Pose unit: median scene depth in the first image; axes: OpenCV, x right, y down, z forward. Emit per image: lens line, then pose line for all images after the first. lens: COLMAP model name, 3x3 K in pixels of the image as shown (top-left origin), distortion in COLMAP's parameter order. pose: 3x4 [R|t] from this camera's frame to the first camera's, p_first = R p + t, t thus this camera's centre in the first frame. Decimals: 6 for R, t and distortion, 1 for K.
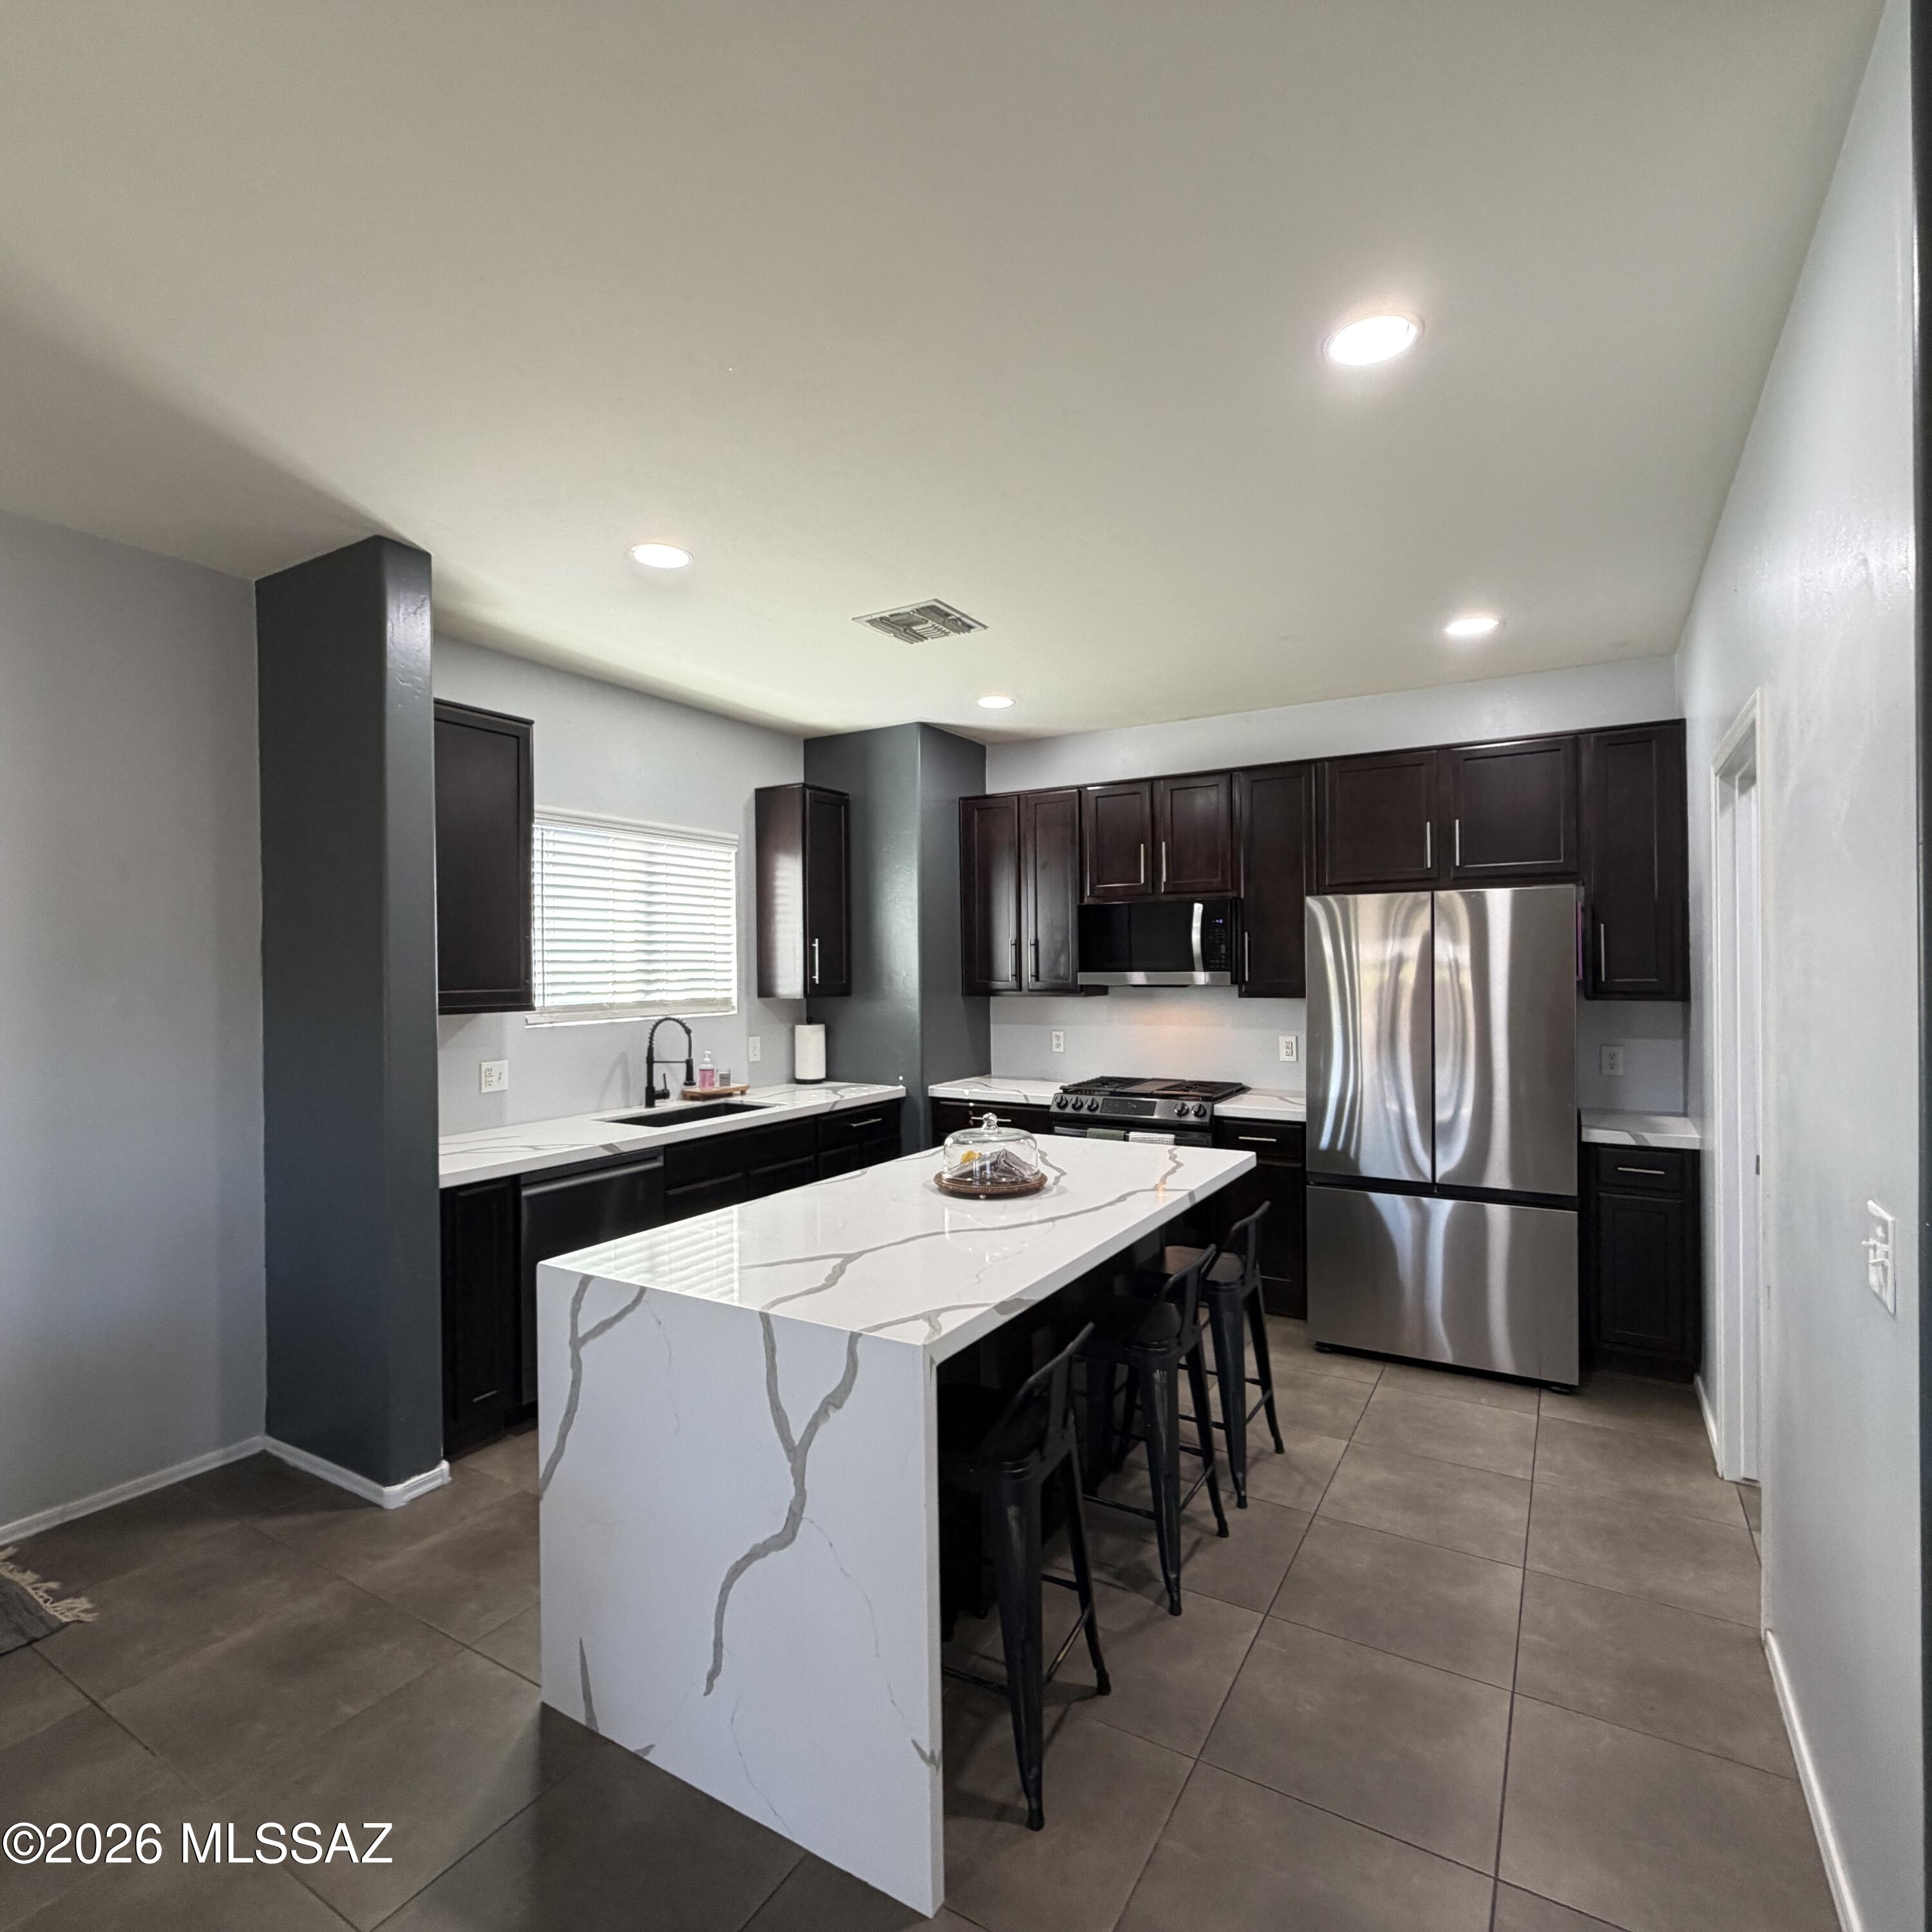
lens RADIAL K [[1026.1, 0, 972.3], [0, 1026.1, 972.3], [0, 0, 1]] dist [0.001261, -0.000775]
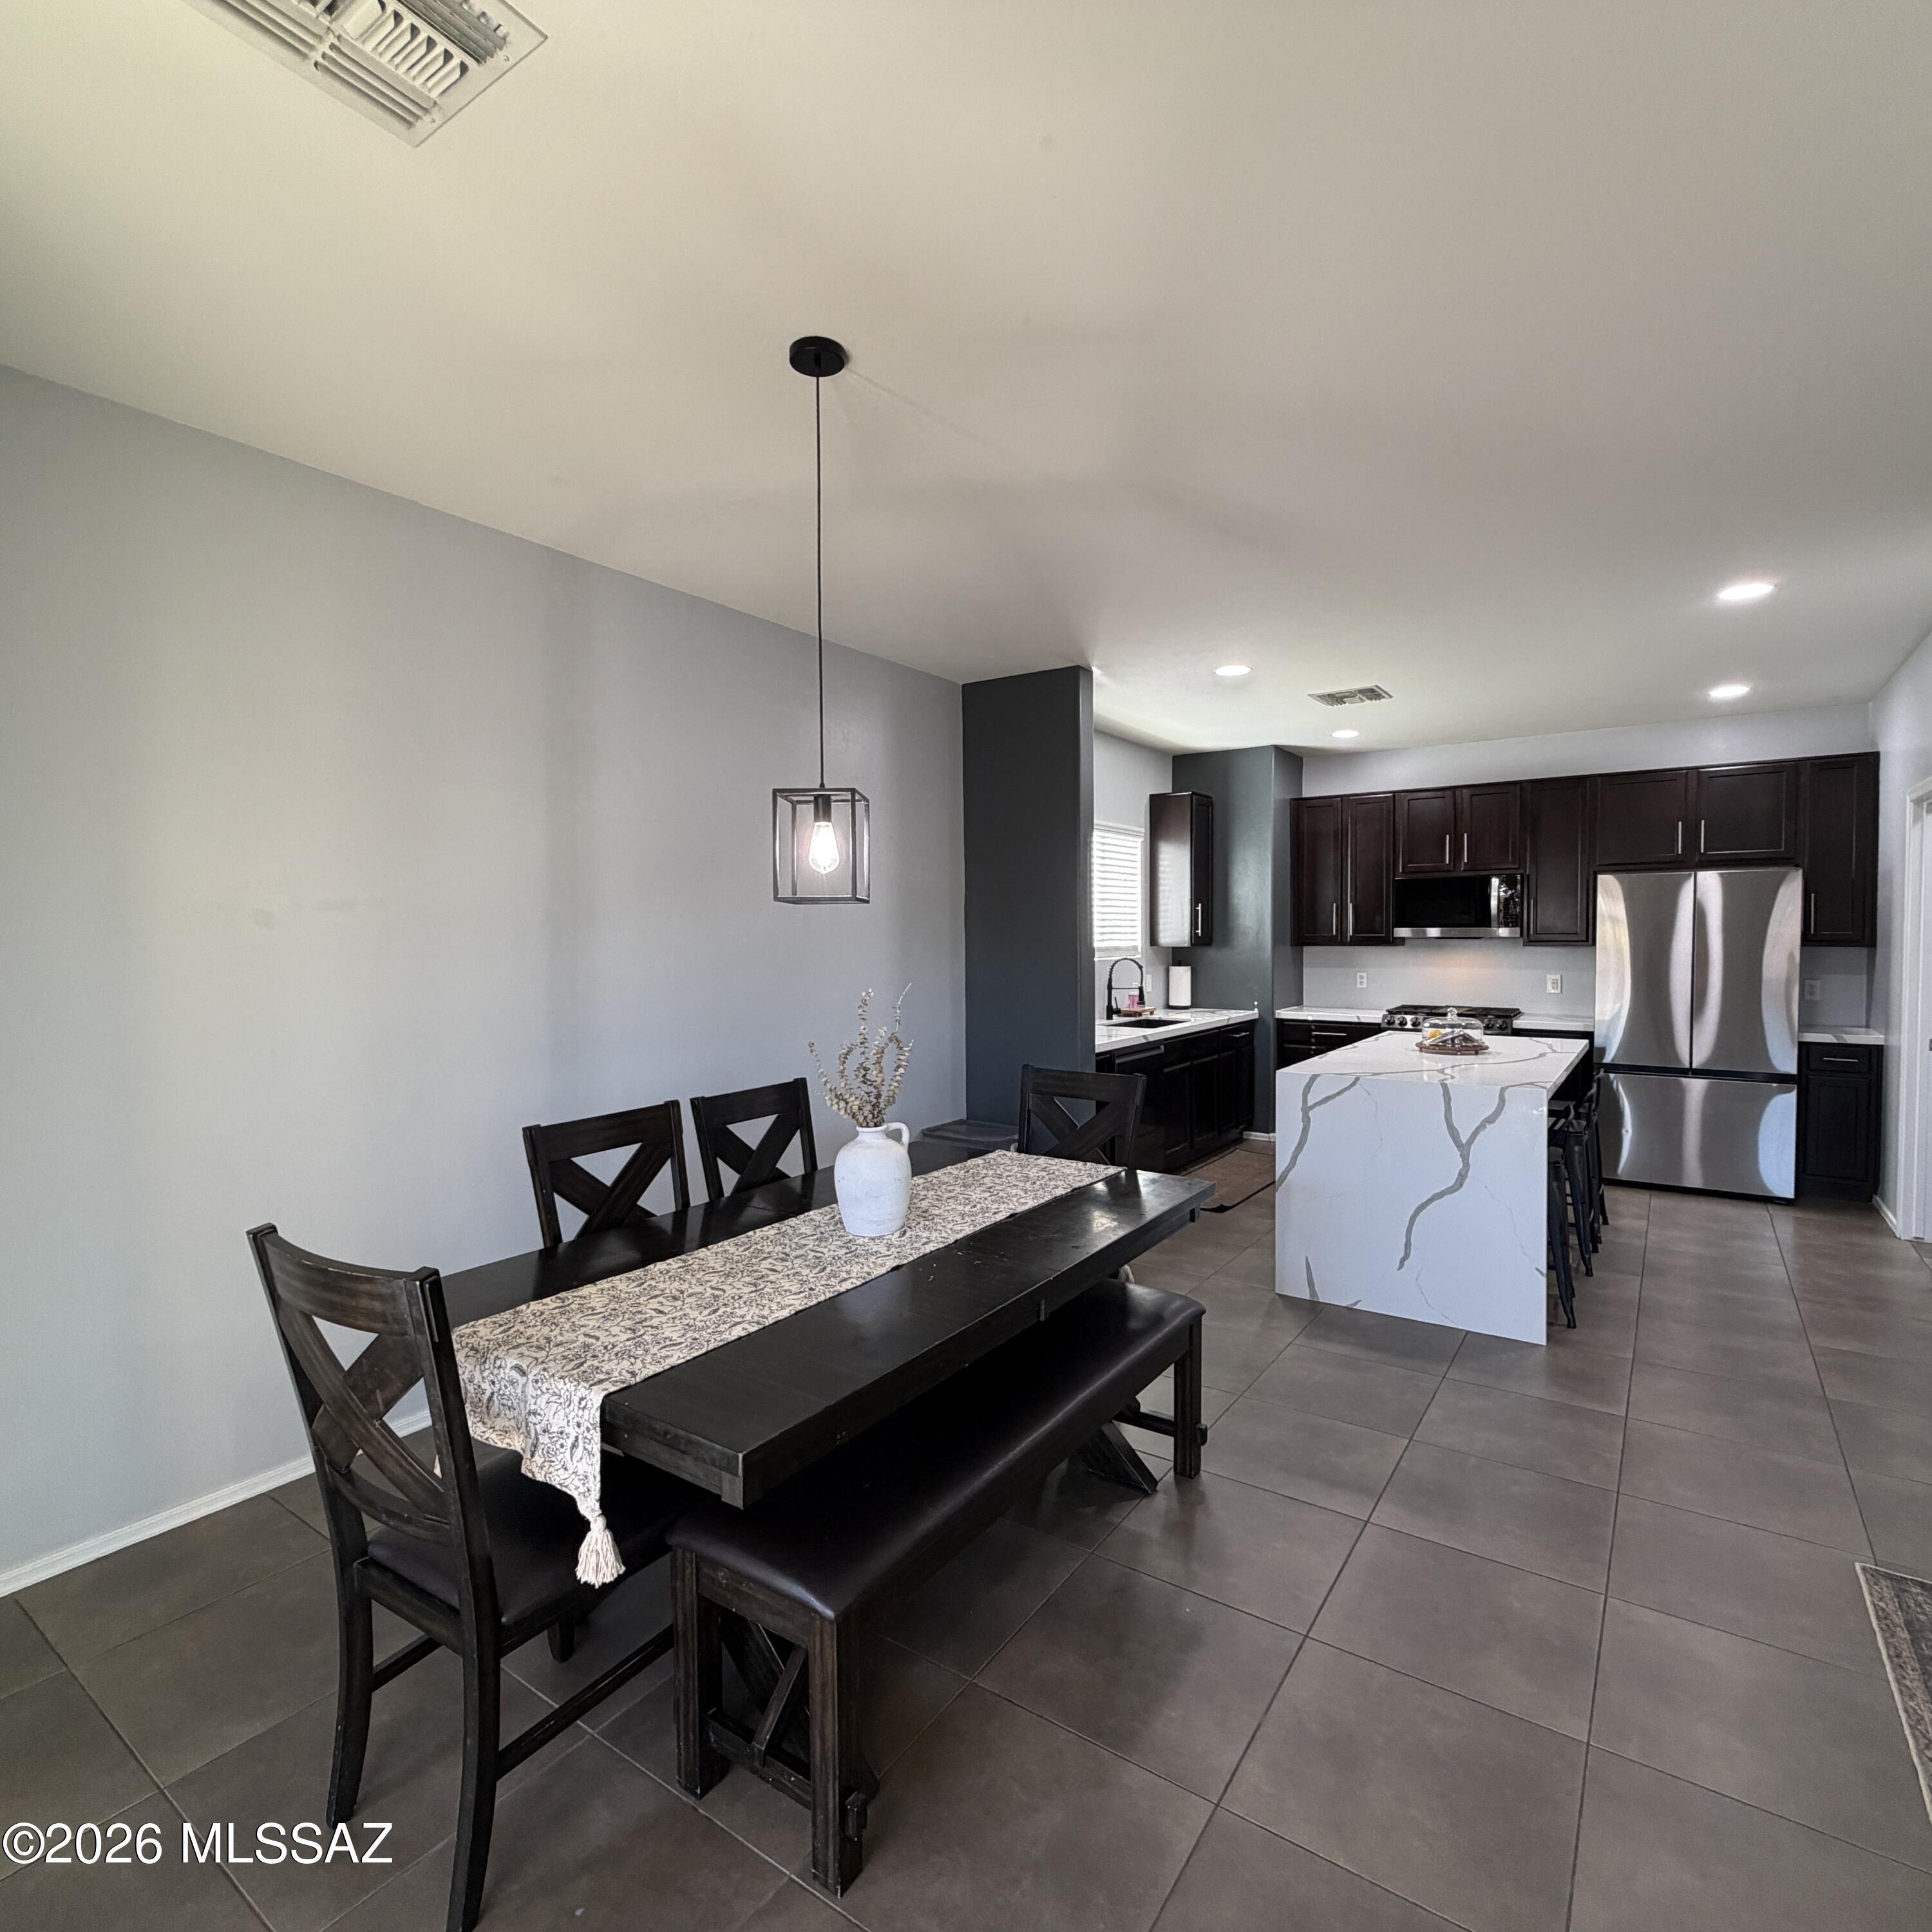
lens RADIAL K [[1026.1, 0, 966.6], [0, 1026.1, 974.9], [0, 0, 1]] dist [0.001261, -0.000775]
pose [[0.997484, 0.005450, -0.070689, -0.413658], [-0.002758, 0.999270, 0.038111, 0.013020], [0.070845, -0.037821, 0.996770, -0.464537]]
